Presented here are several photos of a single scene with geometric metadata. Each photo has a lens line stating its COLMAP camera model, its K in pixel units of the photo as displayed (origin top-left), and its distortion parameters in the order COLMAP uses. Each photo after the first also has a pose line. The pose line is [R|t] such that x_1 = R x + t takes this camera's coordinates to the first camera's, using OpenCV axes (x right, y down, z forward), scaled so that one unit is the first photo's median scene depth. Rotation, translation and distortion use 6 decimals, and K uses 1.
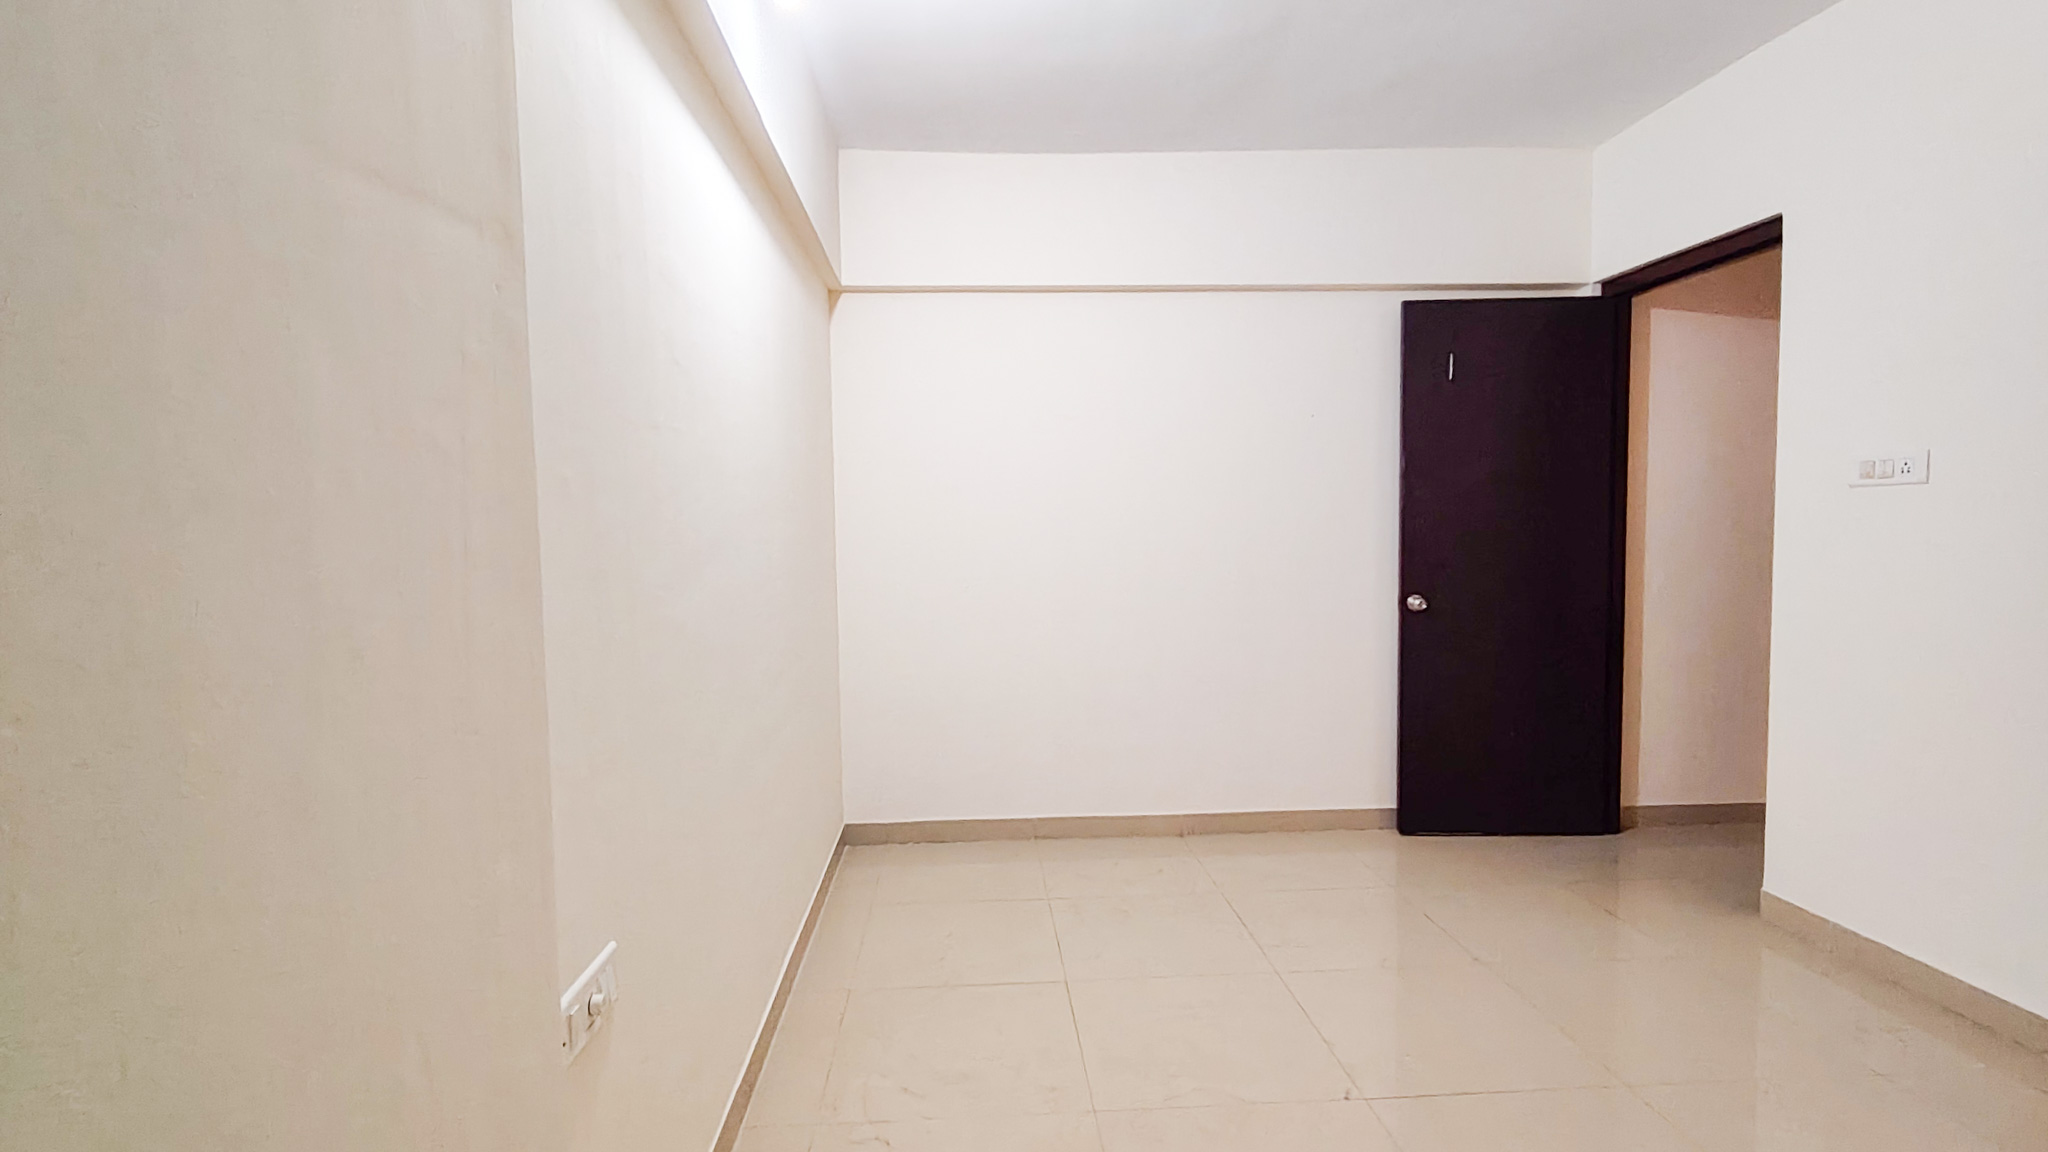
lens RADIAL K [[960.8, 0, 1023.9], [0, 960.8, 586.3], [0, 0, 1]] dist [0.002082, -0.000525]
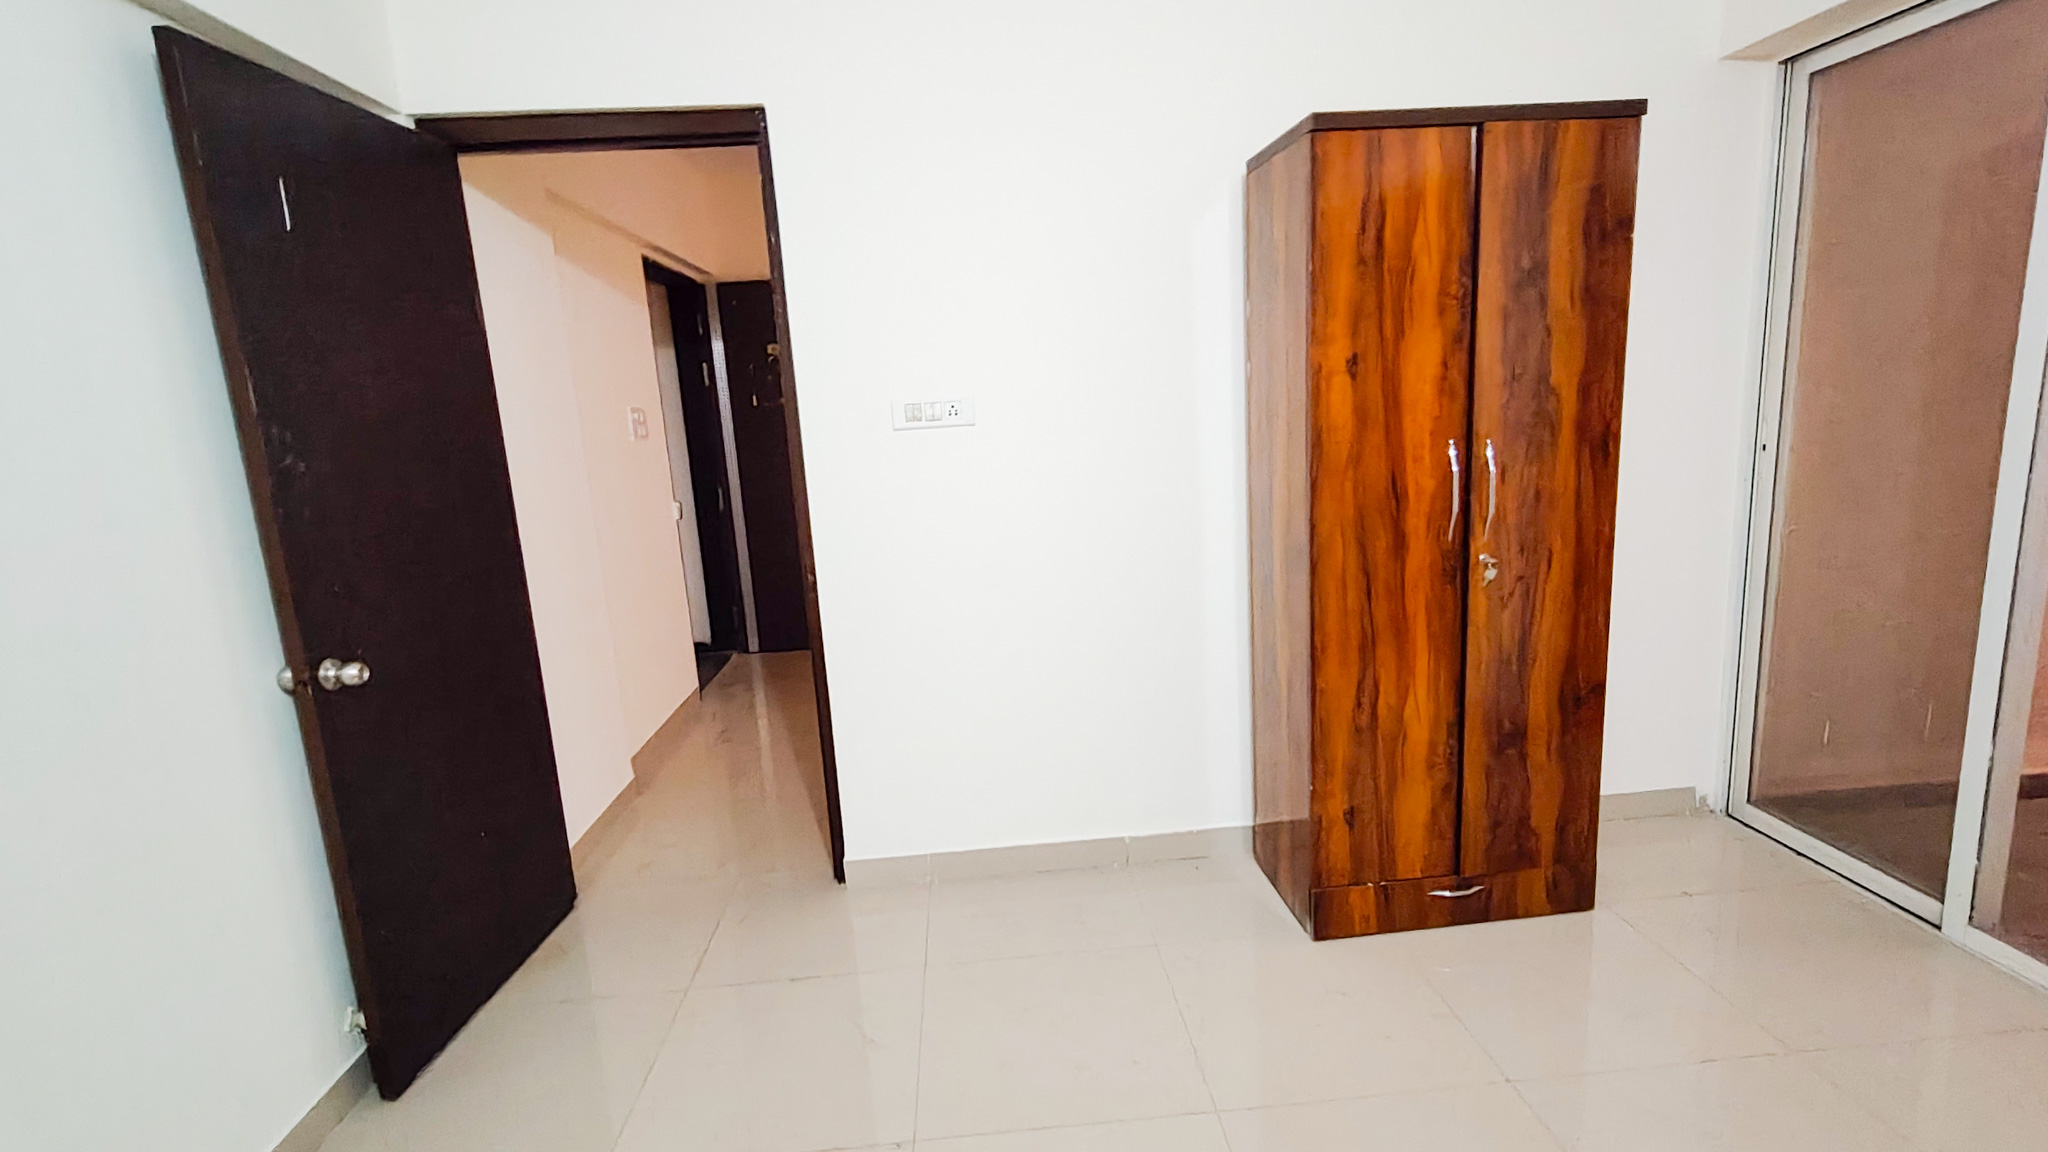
lens RADIAL K [[960.8, 0, 1023.9], [0, 960.8, 586.3], [0, 0, 1]] dist [0.002082, -0.000525]
pose [[0.002697, -0.172869, 0.984941, -0.086846], [0.120501, 0.977824, 0.171289, -0.072057], [-0.992709, 0.118225, 0.023468, 0.625687]]
